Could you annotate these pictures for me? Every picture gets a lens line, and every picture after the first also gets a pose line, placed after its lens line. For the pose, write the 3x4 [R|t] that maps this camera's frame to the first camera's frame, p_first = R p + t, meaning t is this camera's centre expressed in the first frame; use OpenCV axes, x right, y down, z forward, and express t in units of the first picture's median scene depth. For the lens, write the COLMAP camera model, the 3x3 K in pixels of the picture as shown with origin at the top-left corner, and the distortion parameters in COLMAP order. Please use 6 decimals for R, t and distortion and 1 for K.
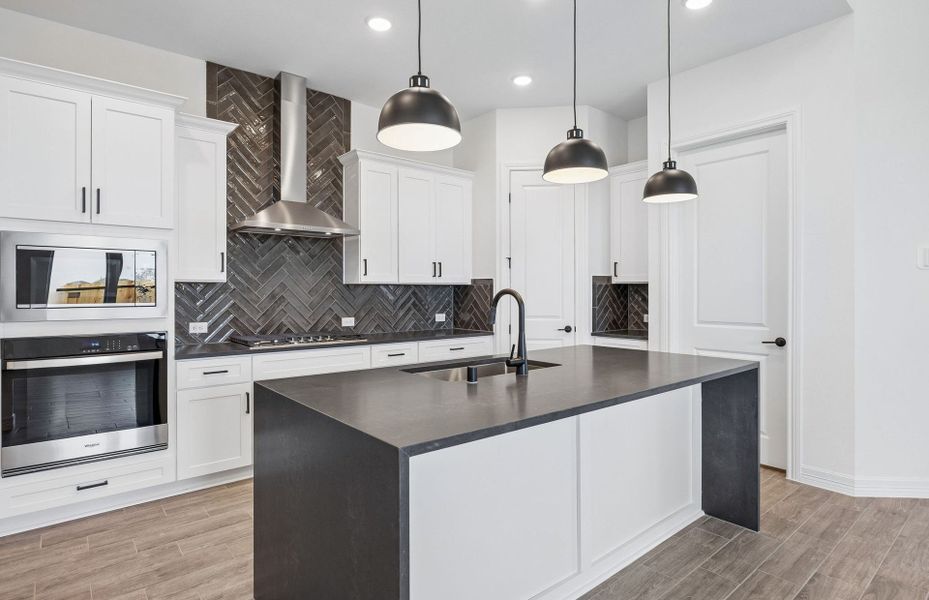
lens RADIAL K [[493.2, 0, 465.2], [0, 493.2, 295.6], [0, 0, 1]] dist [0.000649, 0.000010]
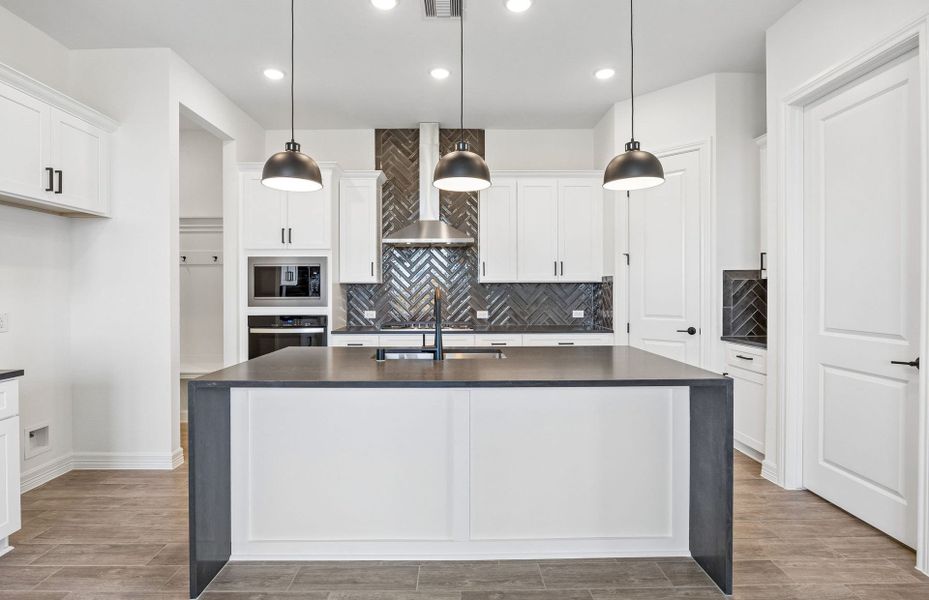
lens RADIAL K [[462.4, 0, 462.7], [0, 462.4, 296.4], [0, 0, 1]] dist [-0.003299, -0.000321]
pose [[0.772845, 0.007212, -0.634553, 0.481977], [-0.002001, 0.999958, 0.008928, -0.001033], [0.634591, -0.005630, 0.772827, 0.110733]]
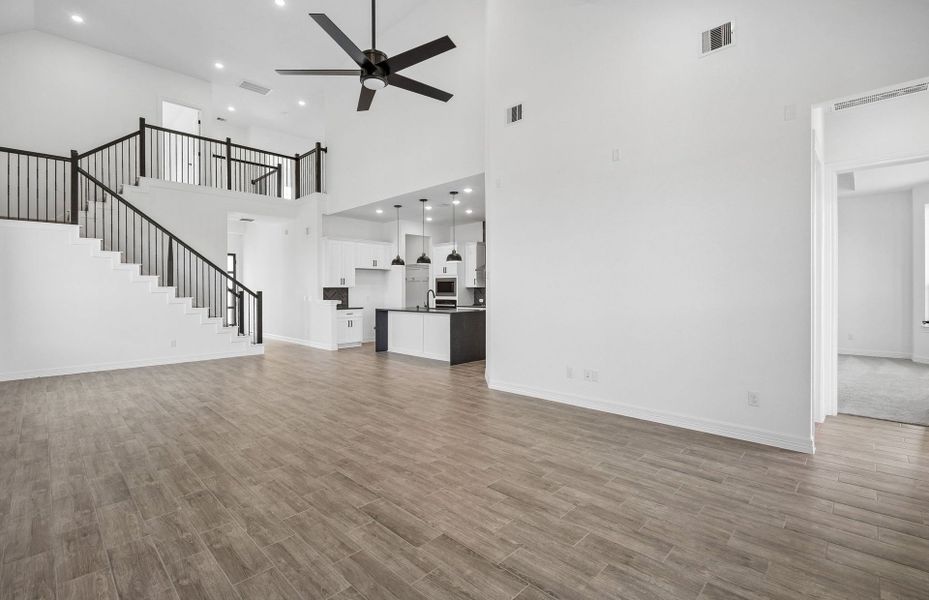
lens RADIAL K [[425.7, 0, 462.6], [0, 425.7, 294.8], [0, 0, 1]] dist [-0.001801, -0.000084]
pose [[0.089769, 0.008716, -0.995924, 2.160941], [-0.001621, 0.999962, 0.008605, -0.000322], [0.995961, 0.000842, 0.089780, 0.551764]]
